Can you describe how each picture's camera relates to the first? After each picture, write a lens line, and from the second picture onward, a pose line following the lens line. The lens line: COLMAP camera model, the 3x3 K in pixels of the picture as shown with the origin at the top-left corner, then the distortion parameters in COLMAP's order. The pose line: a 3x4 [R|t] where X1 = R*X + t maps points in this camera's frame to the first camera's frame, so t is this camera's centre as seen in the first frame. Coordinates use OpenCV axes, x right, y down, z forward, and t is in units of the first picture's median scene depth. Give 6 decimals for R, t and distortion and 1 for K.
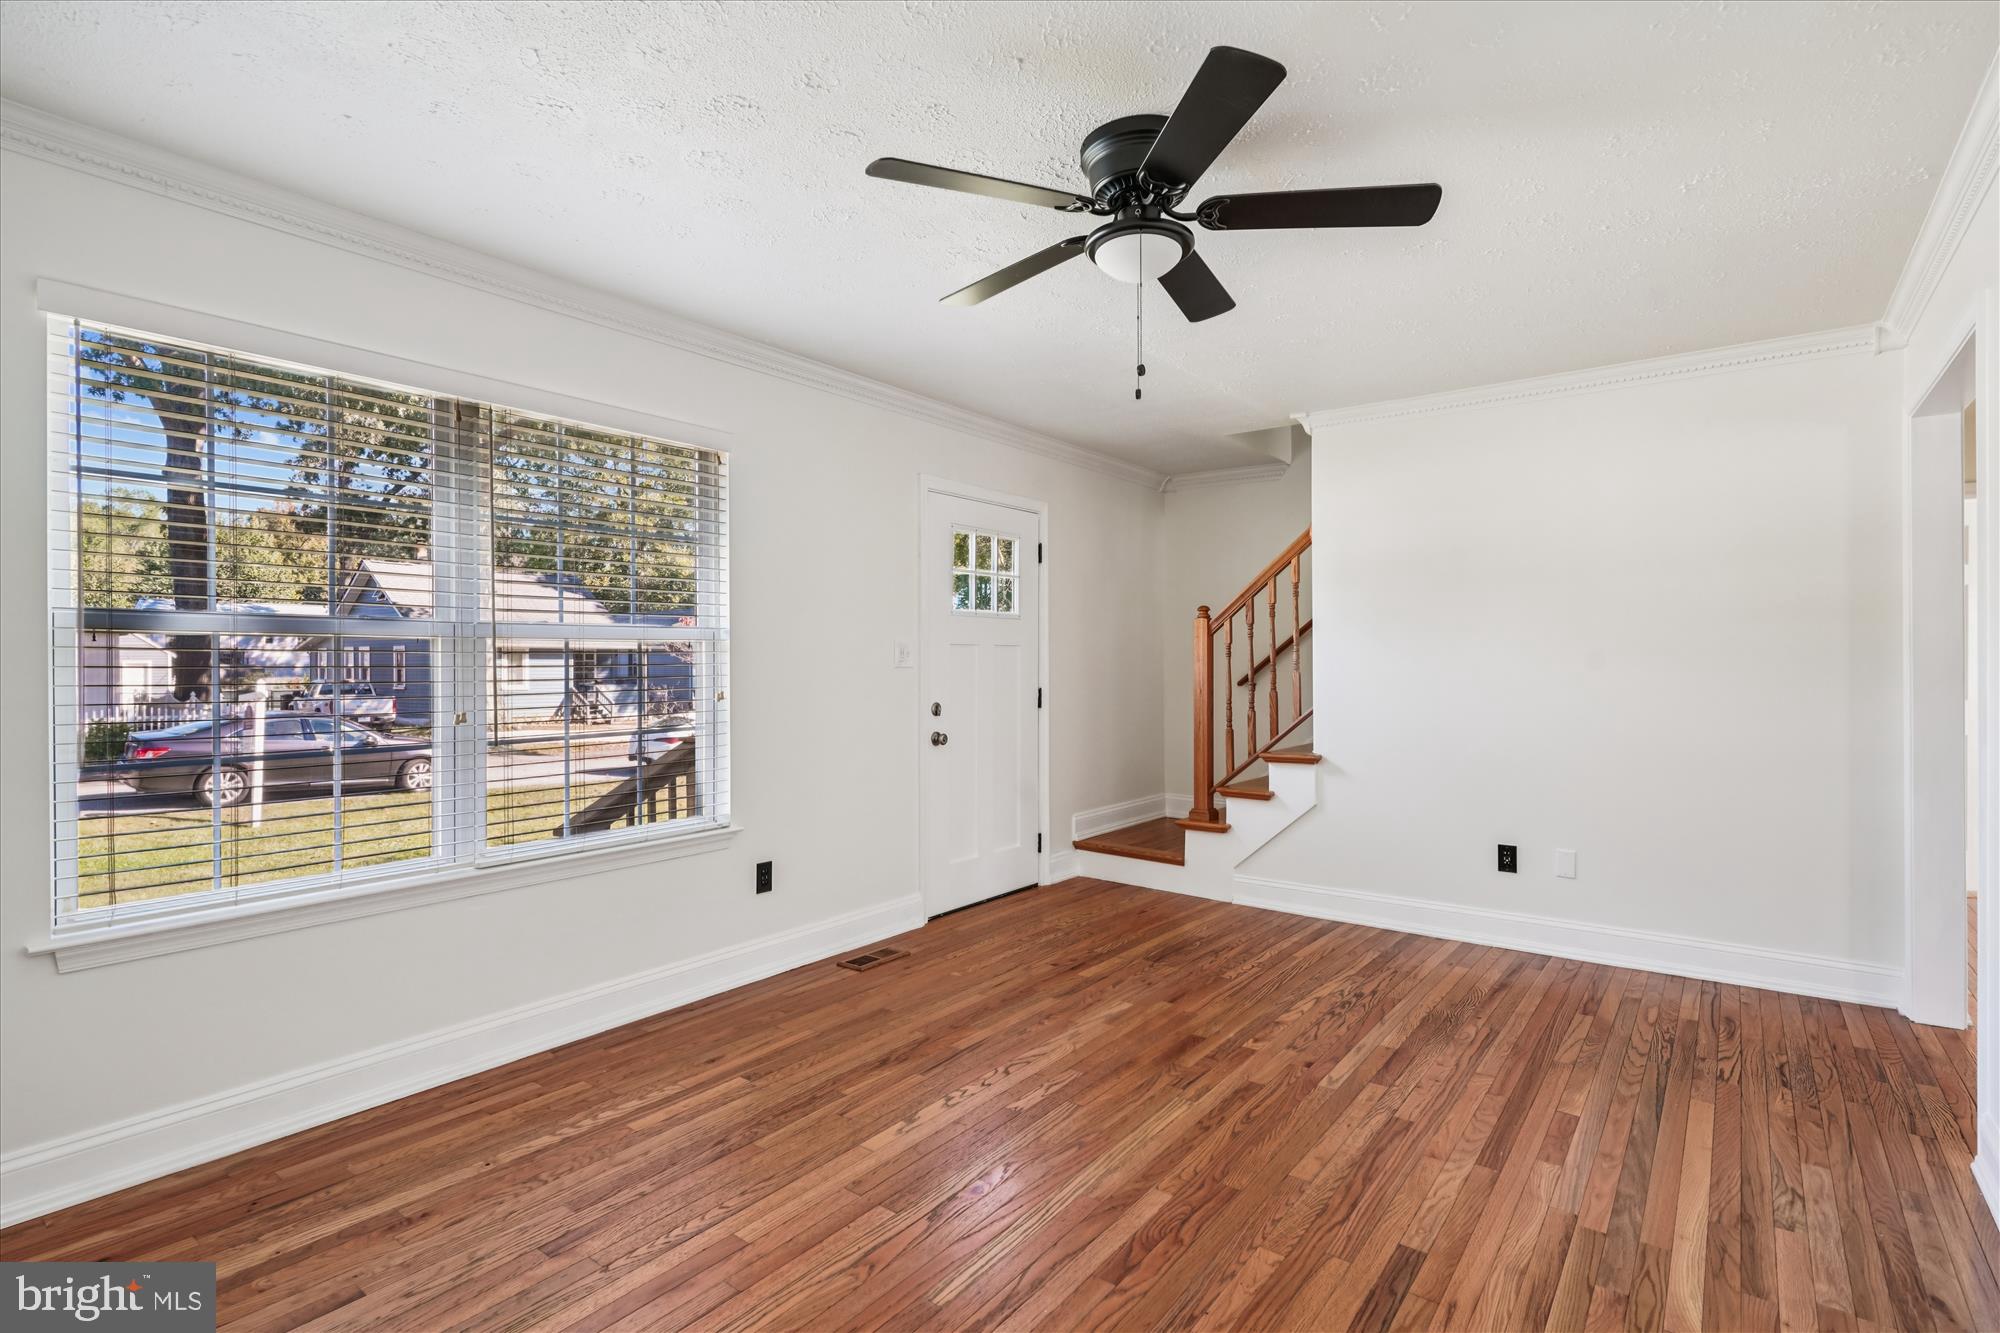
lens RADIAL K [[969.7, 0, 1020.2], [0, 969.7, 676.6], [0, 0, 1]] dist [-0.040608, 0.005670]
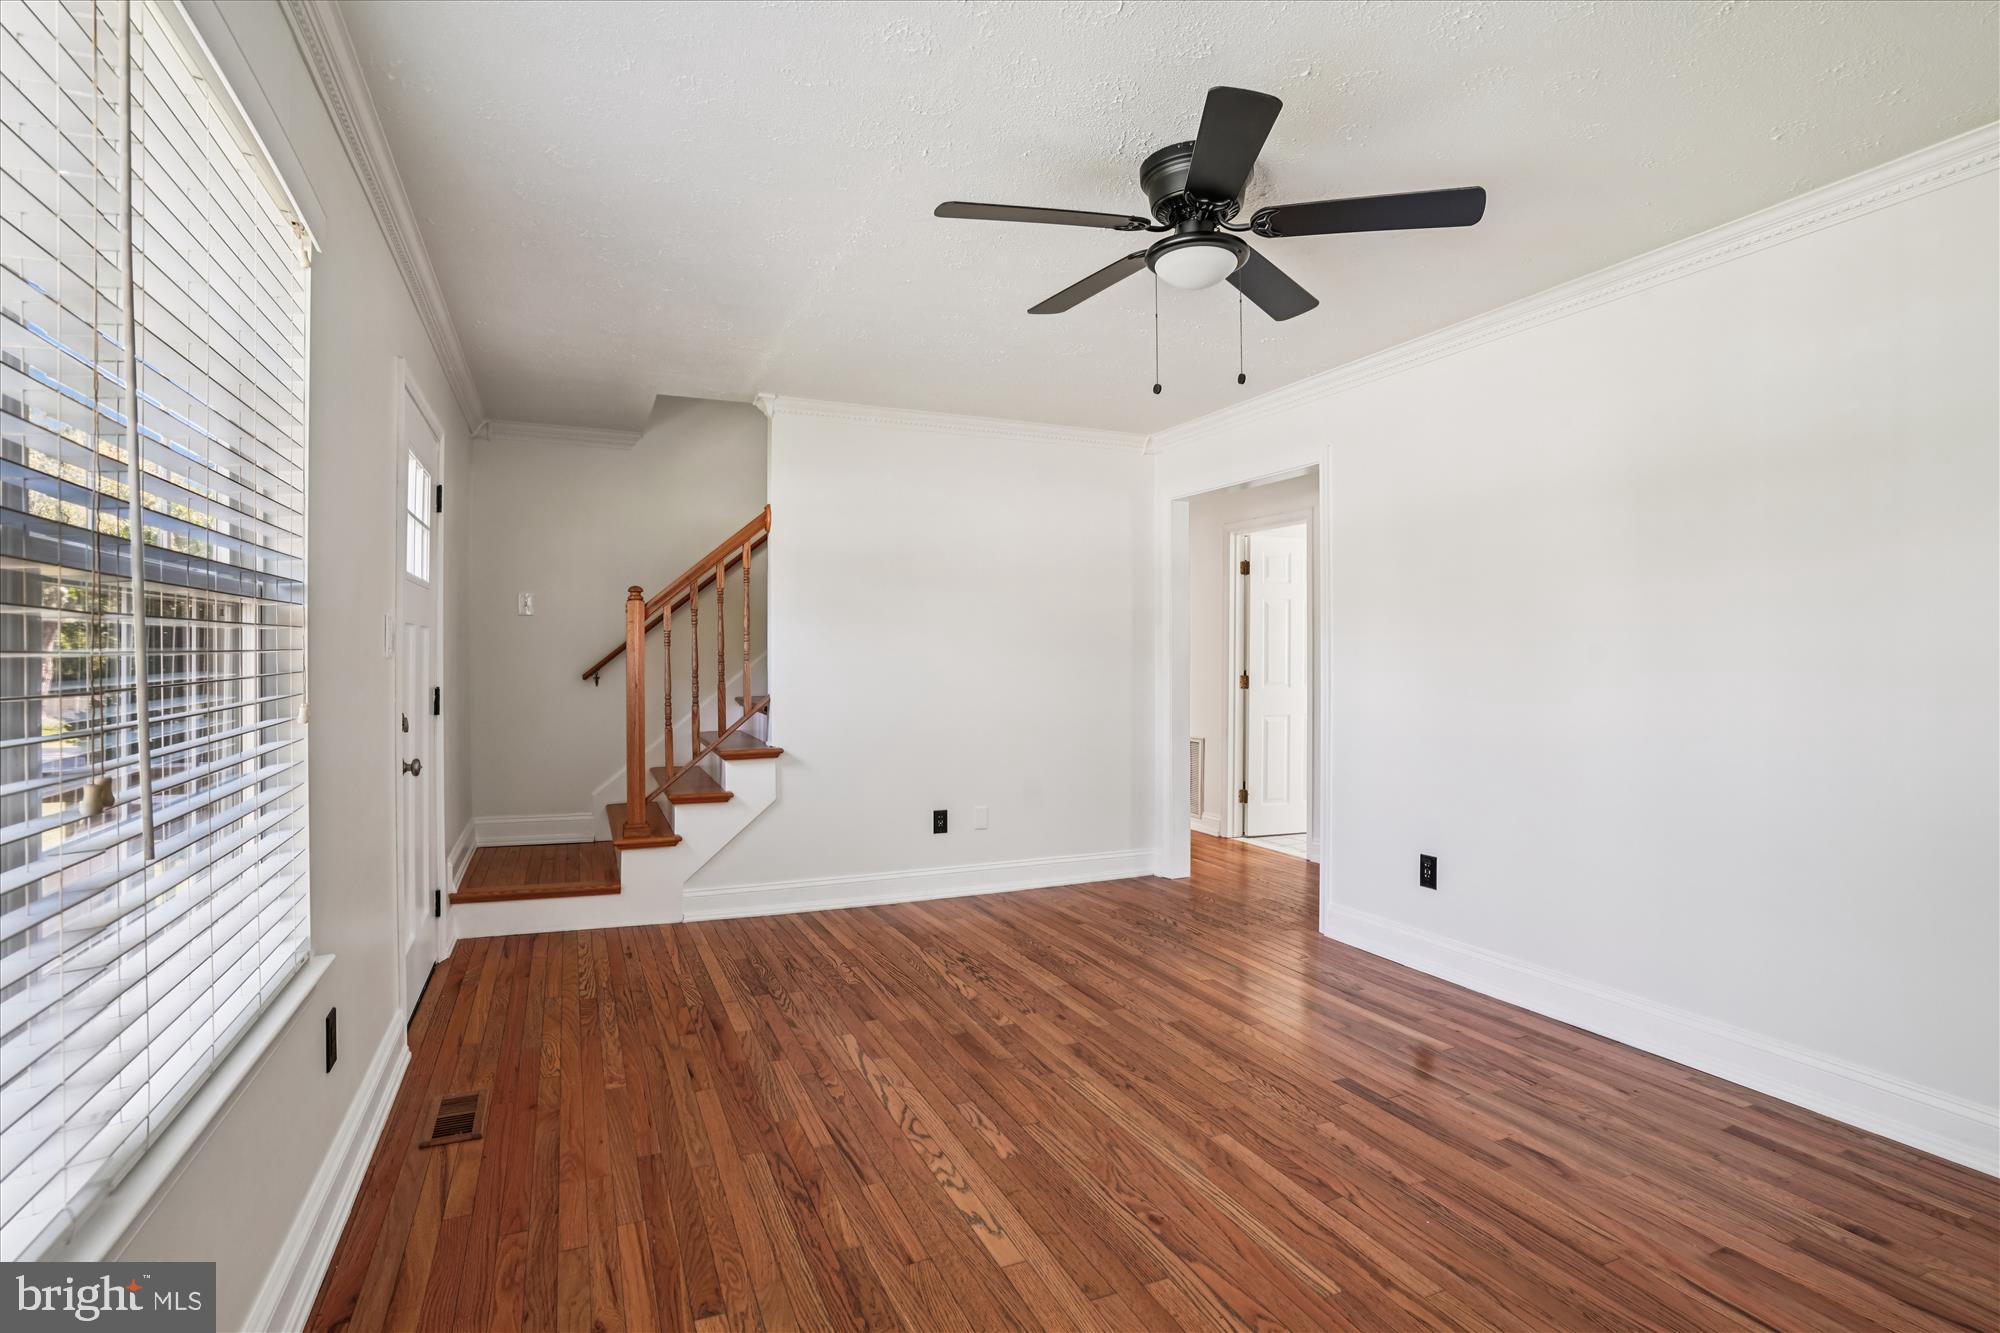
lens RADIAL K [[969.7, 0, 1030.0], [0, 969.7, 663.3], [0, 0, 1]] dist [-0.040608, 0.005670]
pose [[0.474593, -0.005885, 0.880186, -0.634800], [0.008508, 0.999962, 0.002098, -0.006340], [-0.880164, 0.006493, 0.474624, 0.456508]]
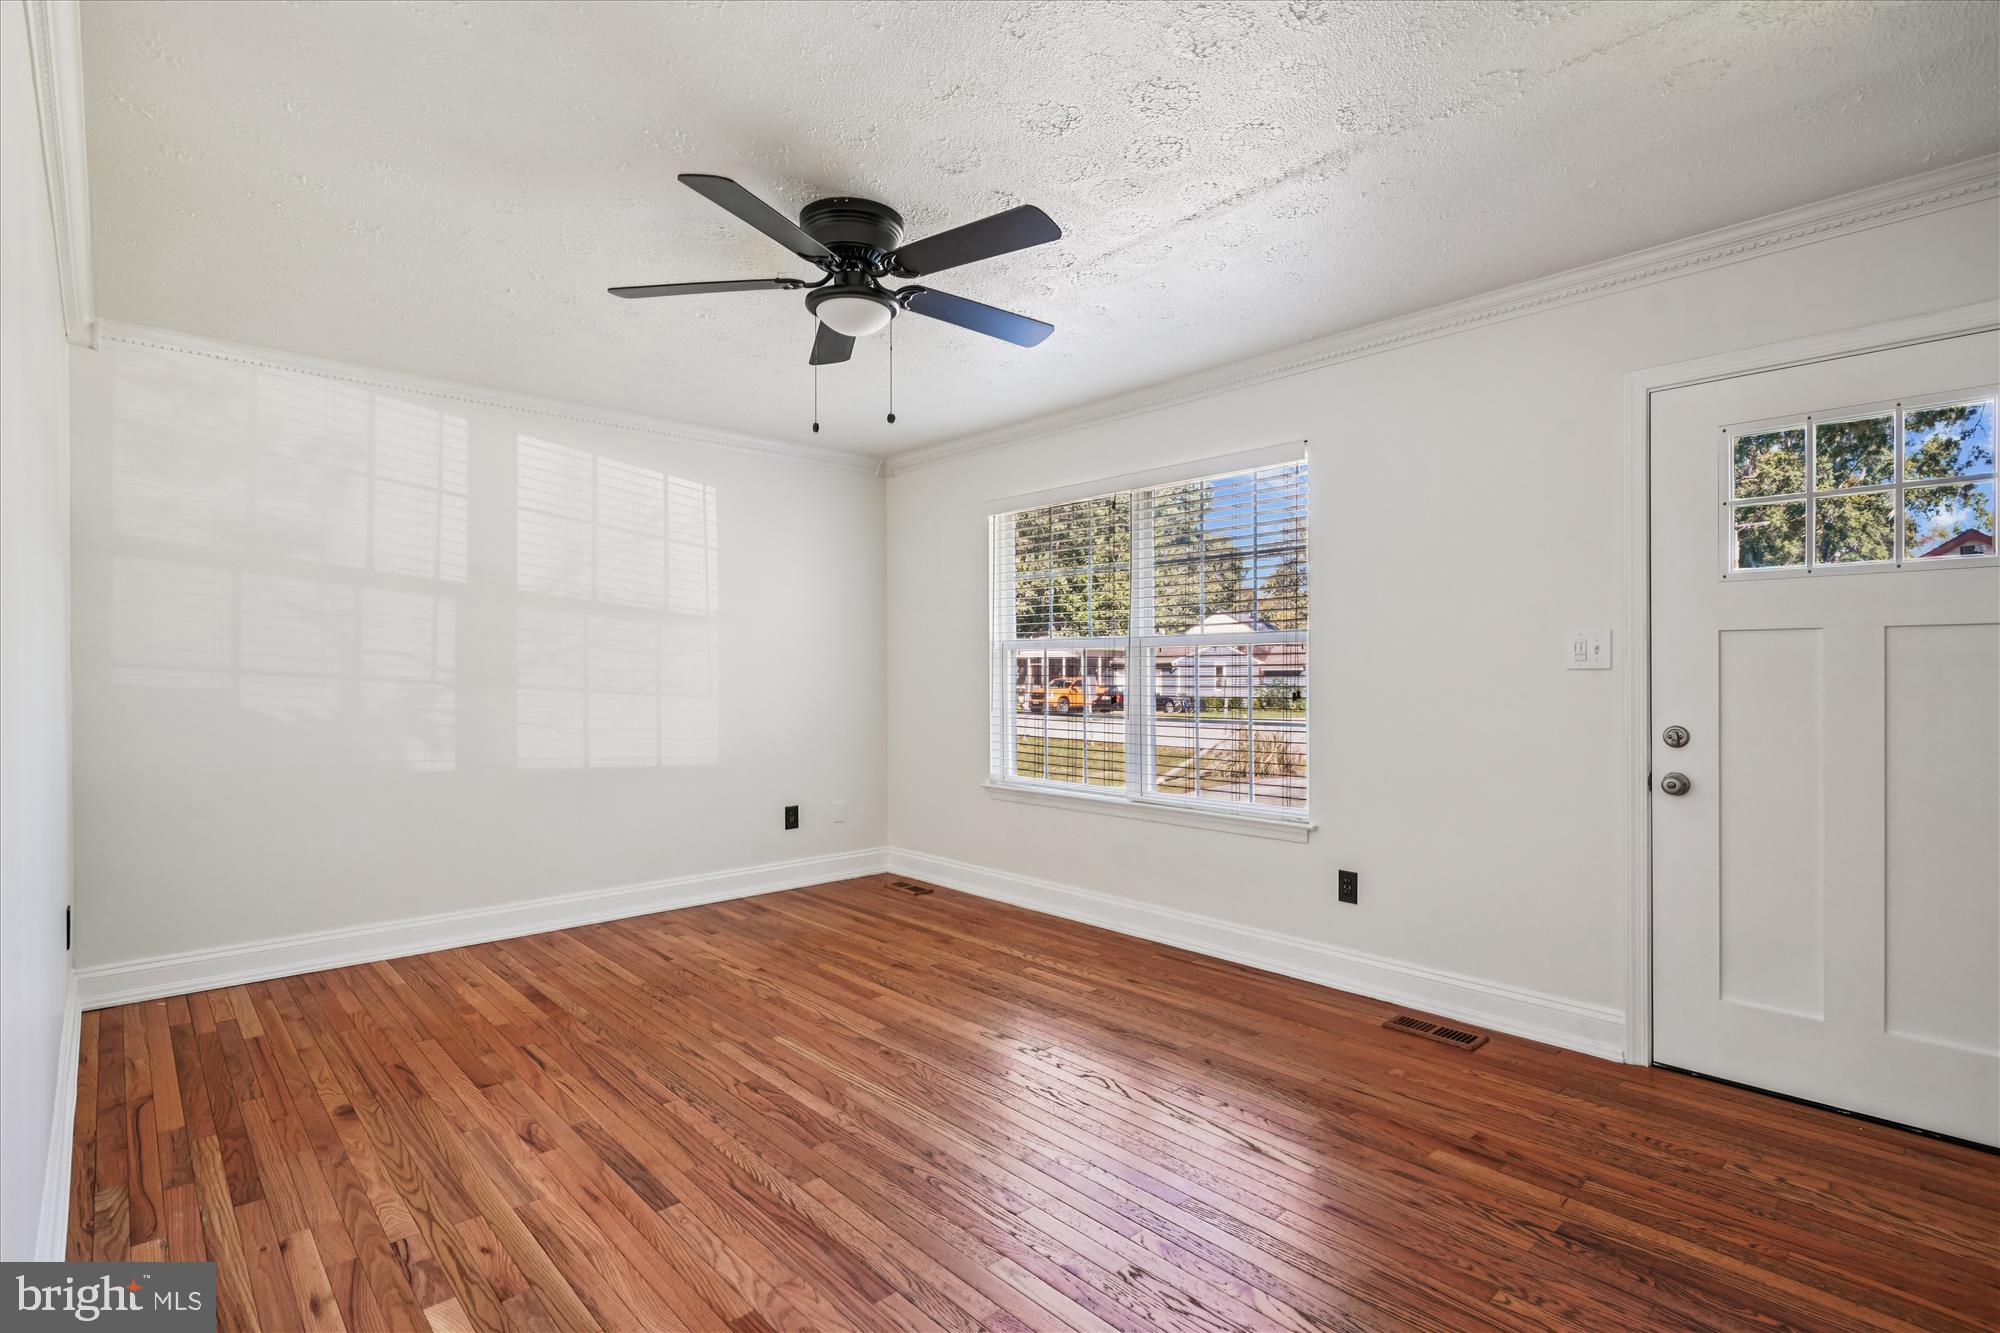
lens RADIAL K [[969.7, 0, 982.1], [0, 969.7, 660.6], [0, 0, 1]] dist [-0.040608, 0.005670]
pose [[-0.212014, 0.000354, -0.977267, 0.872778], [-0.012827, 0.999913, 0.003145, -0.018827], [0.977182, 0.013203, -0.211991, 0.979235]]
